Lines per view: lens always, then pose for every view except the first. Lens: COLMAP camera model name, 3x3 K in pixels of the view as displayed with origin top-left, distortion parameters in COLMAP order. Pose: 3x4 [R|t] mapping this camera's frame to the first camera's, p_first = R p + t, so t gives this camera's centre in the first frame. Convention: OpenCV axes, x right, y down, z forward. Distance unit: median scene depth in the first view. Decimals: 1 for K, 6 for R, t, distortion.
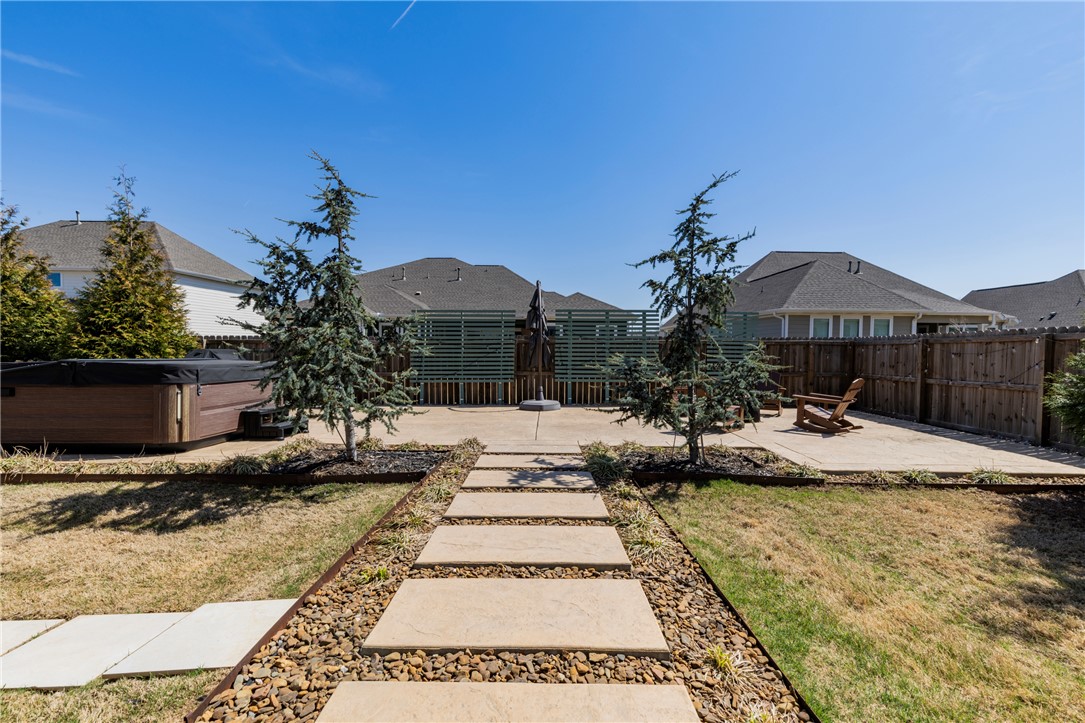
lens RADIAL K [[492.0, 0, 540.3], [0, 492.0, 364.1], [0, 0, 1]] dist [0.013449, -0.003023]
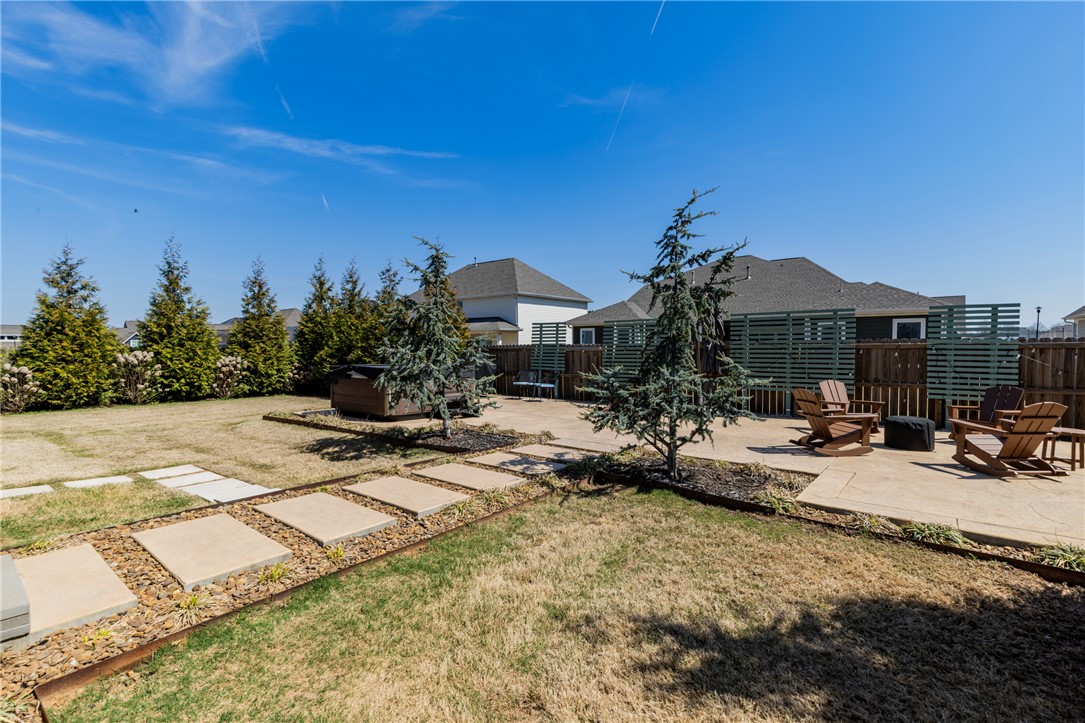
lens RADIAL K [[492.0, 0, 553.4], [0, 492.0, 342.9], [0, 0, 1]] dist [0.013449, -0.003023]
pose [[0.794787, -0.012786, -0.606754, 0.763063], [-0.013168, 0.999179, -0.038305, -0.028538], [0.606745, 0.038434, 0.793966, 0.028177]]
